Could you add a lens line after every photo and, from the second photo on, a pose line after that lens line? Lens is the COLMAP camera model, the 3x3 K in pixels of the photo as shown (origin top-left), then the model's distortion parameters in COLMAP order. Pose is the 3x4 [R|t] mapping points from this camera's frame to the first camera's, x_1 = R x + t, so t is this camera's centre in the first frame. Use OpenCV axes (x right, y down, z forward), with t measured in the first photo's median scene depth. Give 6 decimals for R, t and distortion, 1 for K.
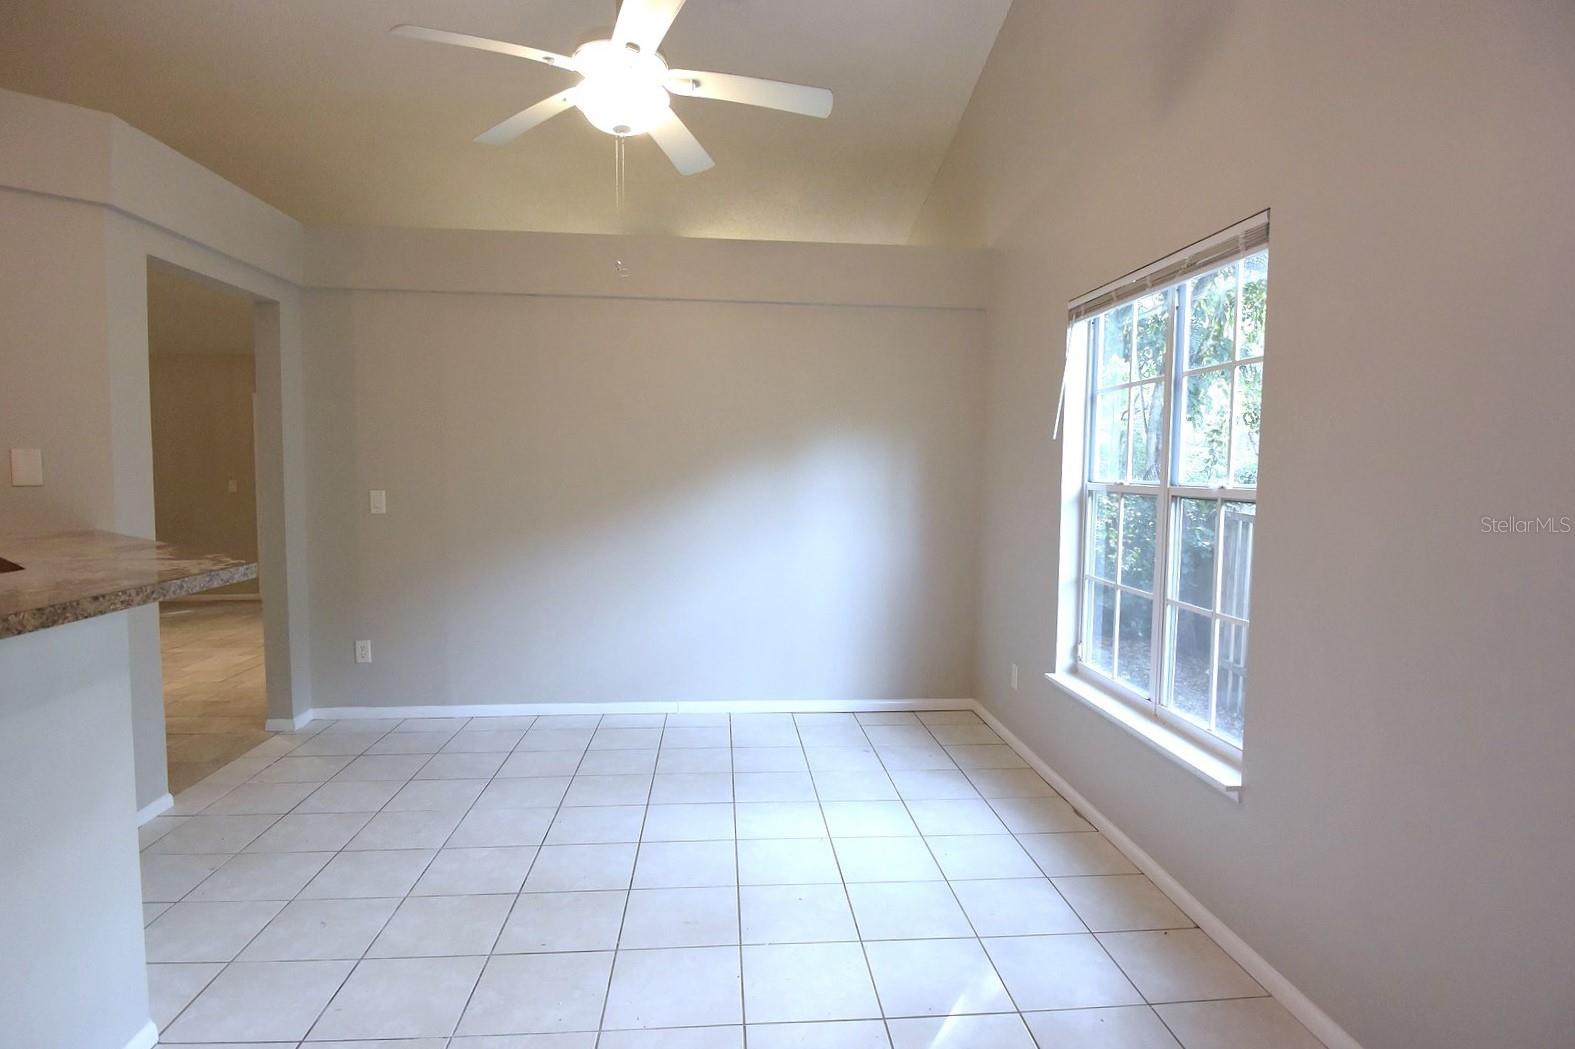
lens RADIAL K [[861.3, 0, 787.5], [0, 861.3, 524.5], [0, 0, 1]] dist [-0.002542, -0.000588]
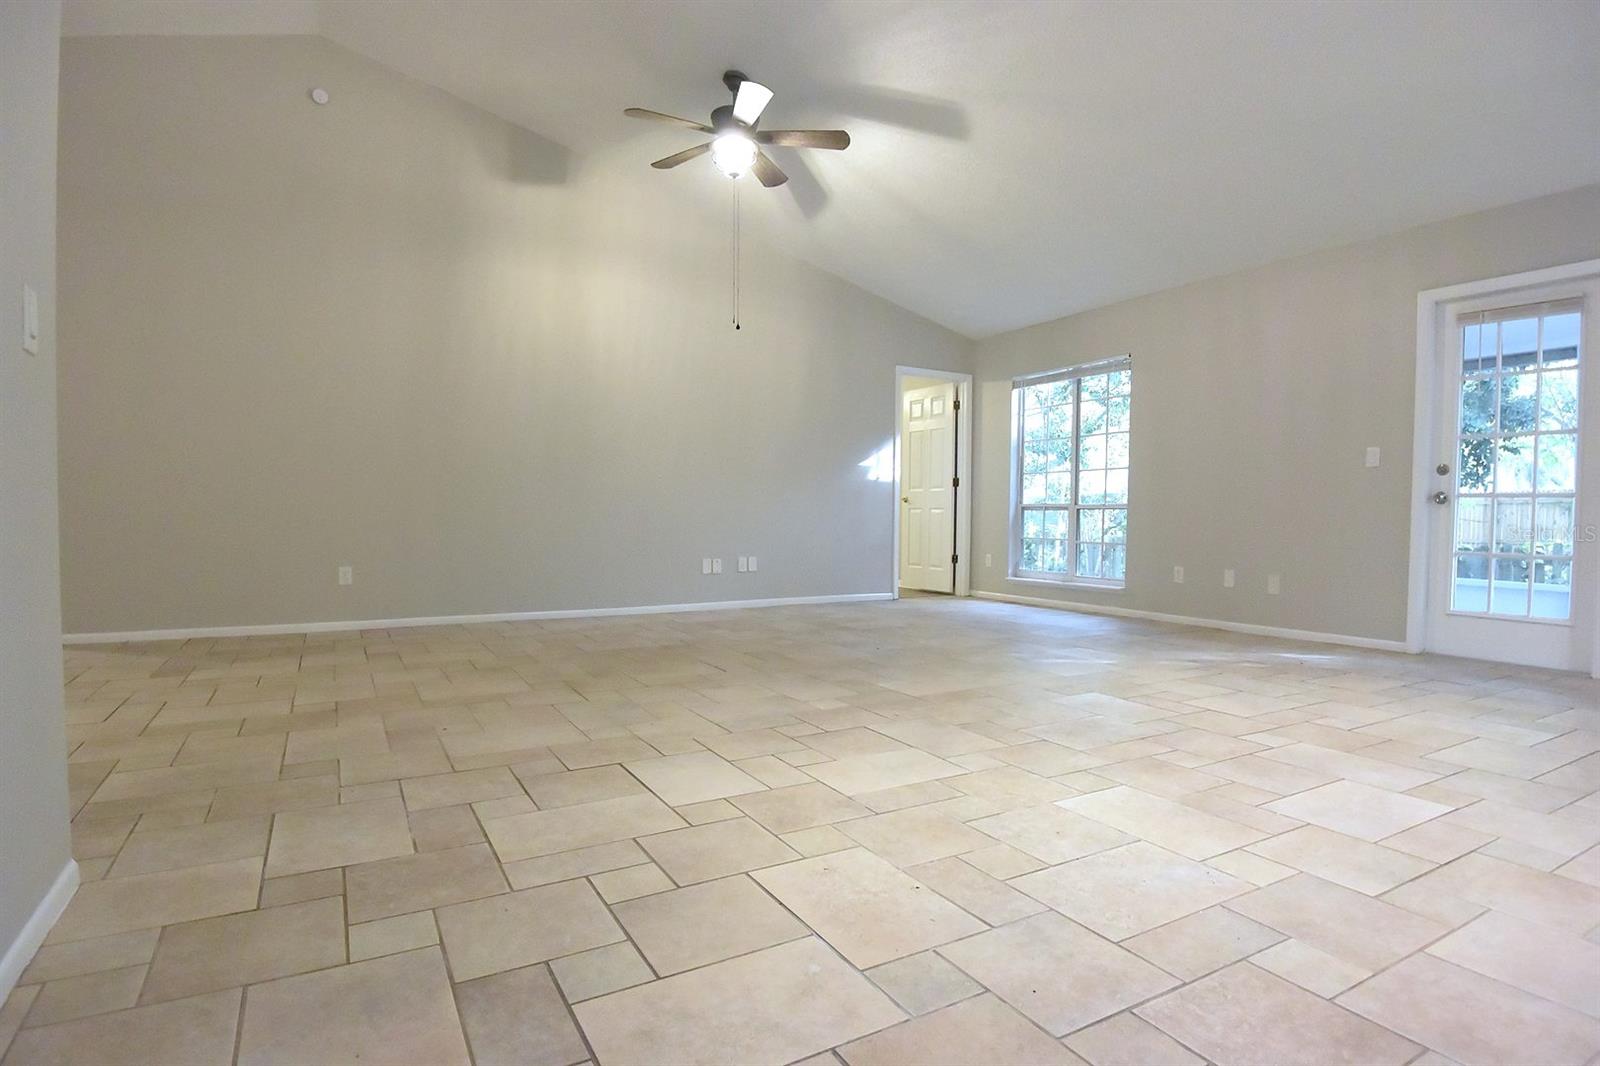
lens RADIAL K [[835.6, 0, 815.3], [0, 835.6, 540.1], [0, 0, 1]] dist [0.000207, -0.025742]
pose [[0.428979, 0.033911, -0.902678, -0.350999], [-0.062422, 0.998019, 0.007828, 0.040297], [0.901155, 0.052989, 0.430246, 0.494609]]
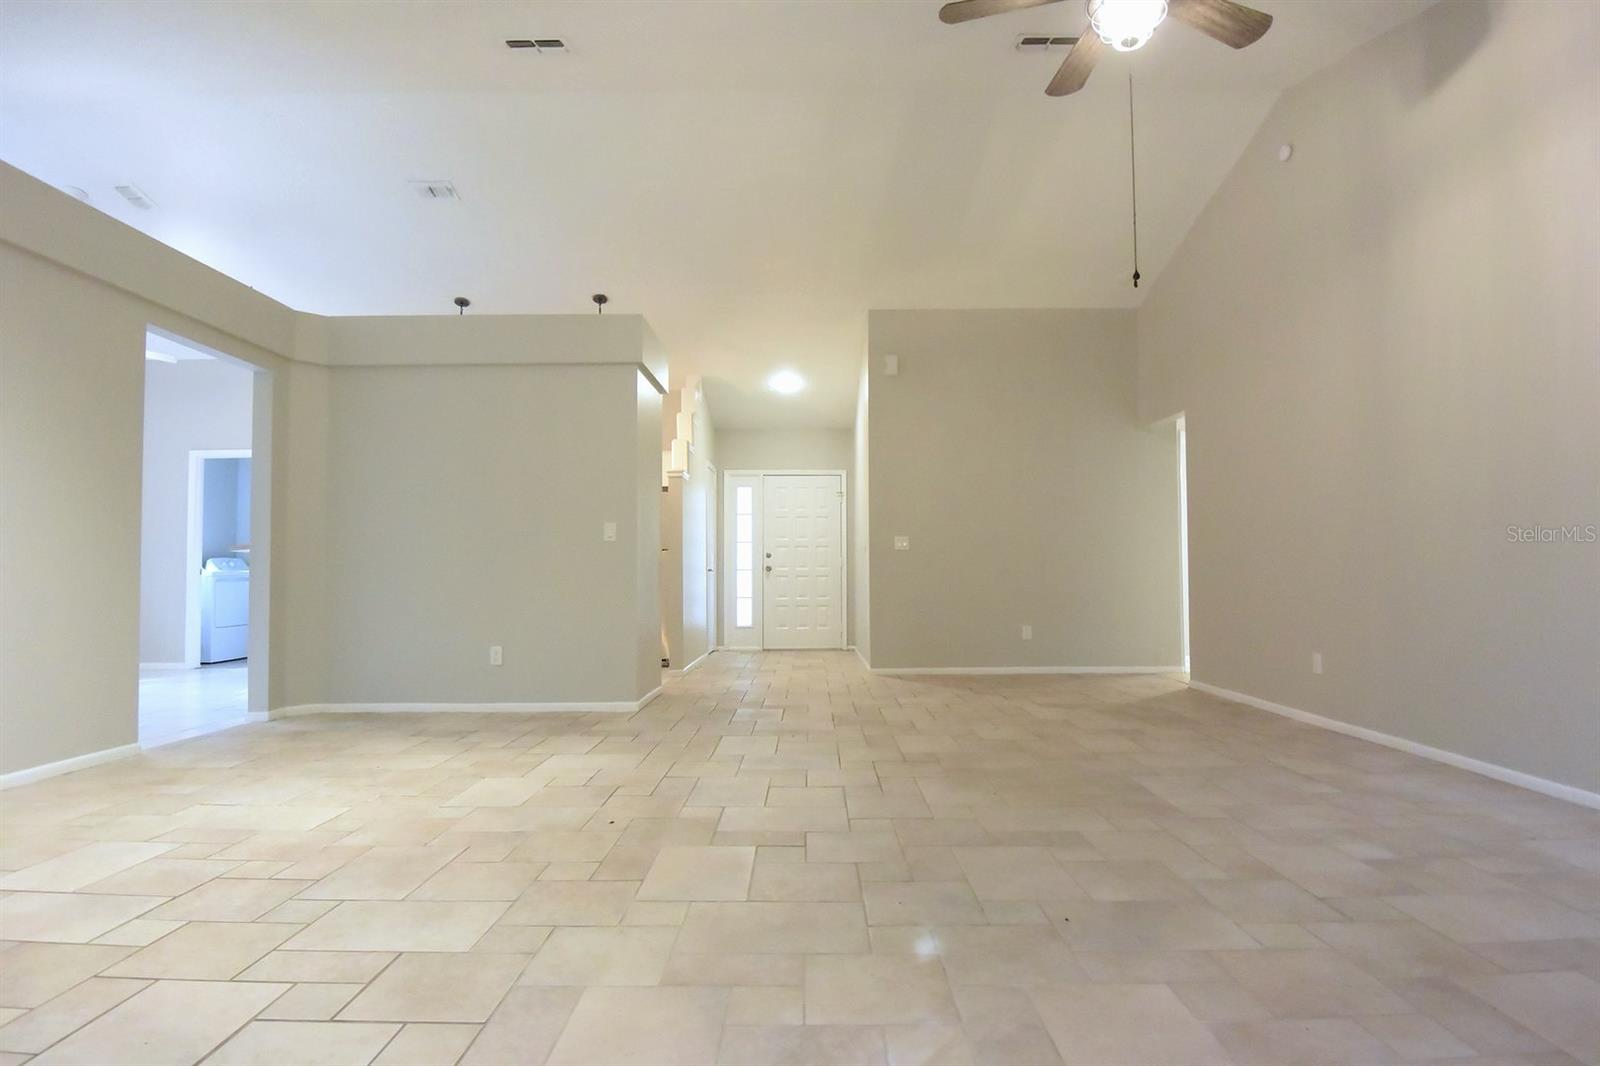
lens RADIAL K [[835.6, 0, 815.3], [0, 835.6, 540.1], [0, 0, 1]] dist [0.000207, -0.025742]
pose [[-0.996771, 0.008222, 0.079871, -0.862888], [0.010119, 0.999676, 0.023374, -0.009145], [-0.079653, 0.024107, -0.996531, 1.117525]]
